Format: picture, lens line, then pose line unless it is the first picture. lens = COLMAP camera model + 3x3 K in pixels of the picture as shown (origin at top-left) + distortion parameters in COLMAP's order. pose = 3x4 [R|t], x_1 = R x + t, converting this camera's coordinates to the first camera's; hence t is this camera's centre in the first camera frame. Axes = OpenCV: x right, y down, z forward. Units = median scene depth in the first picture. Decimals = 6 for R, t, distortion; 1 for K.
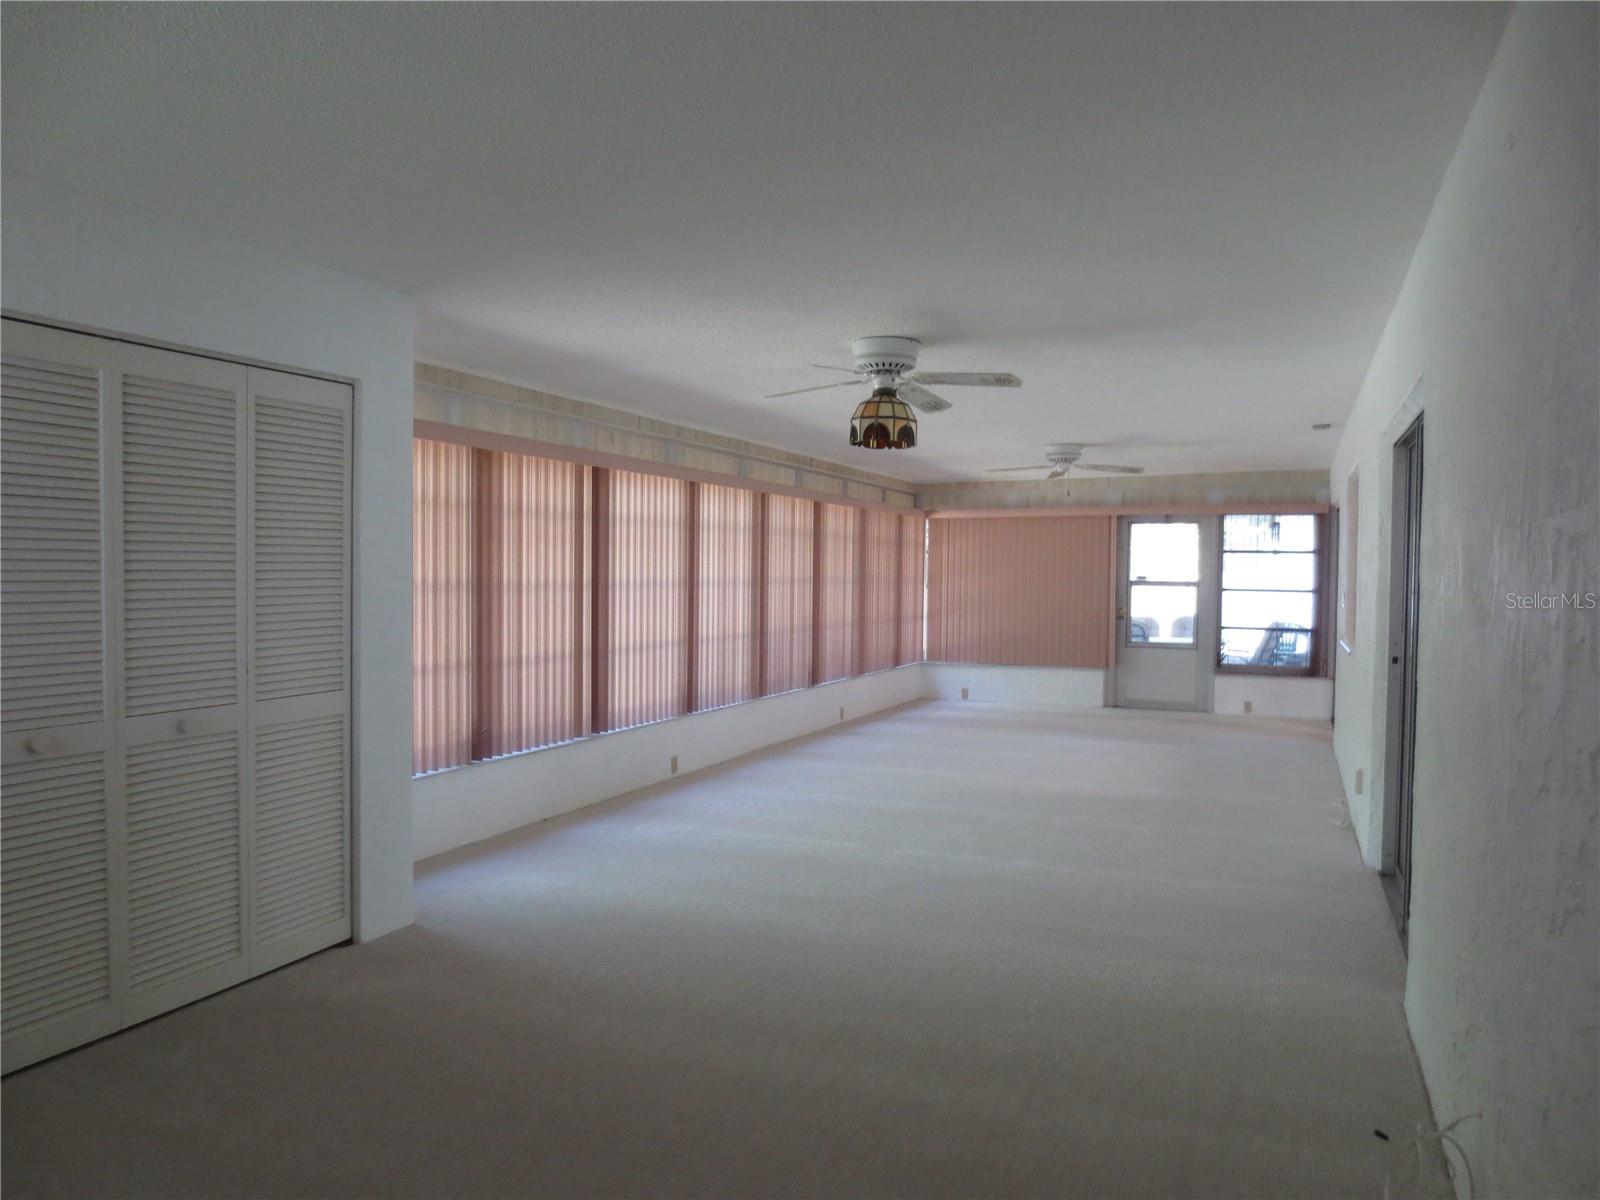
lens RADIAL K [[1134.5, 0, 798.1], [0, 1134.5, 607.0], [0, 0, 1]] dist [-0.035992, 0.016839]
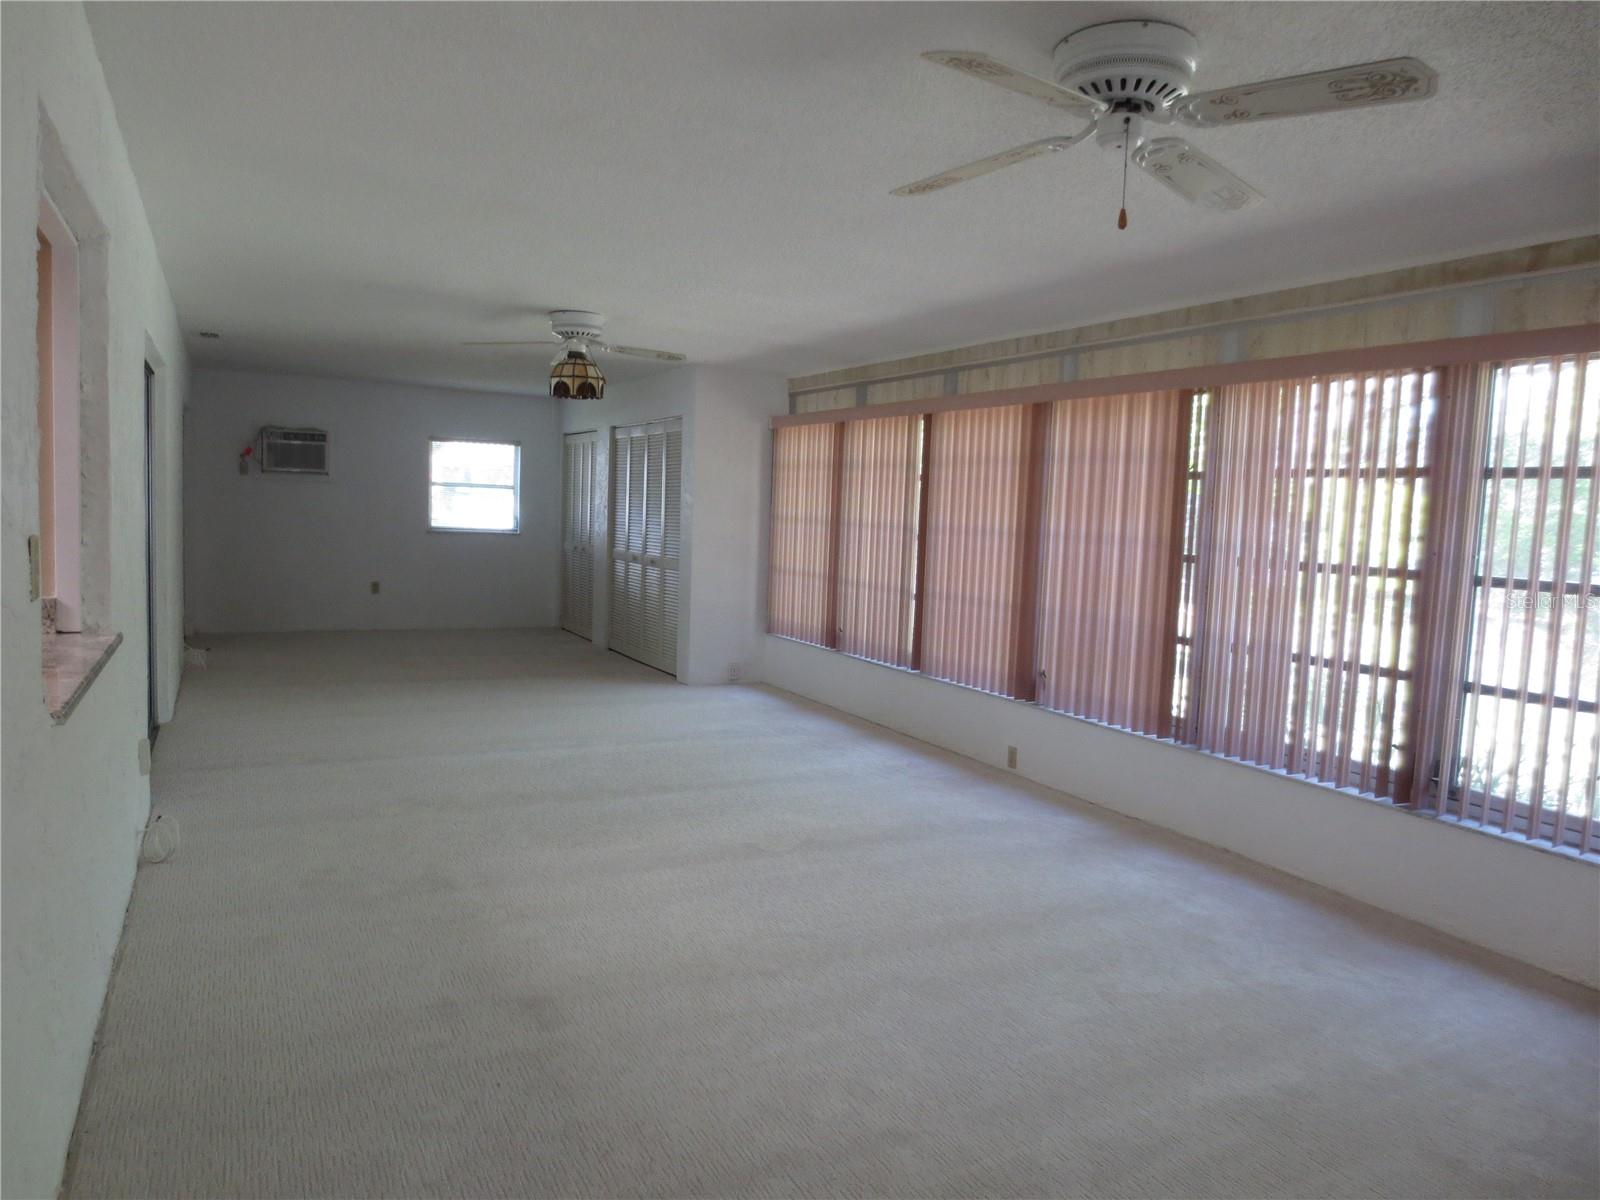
lens RADIAL K [[1134.5, 0, 810.9], [0, 1134.5, 594.6], [0, 0, 1]] dist [-0.035992, 0.016839]
pose [[-0.624463, 0.023393, -0.780704, 0.682952], [-0.071307, 0.993670, 0.086811, -0.040950], [0.777792, 0.109880, -0.618842, 1.537733]]
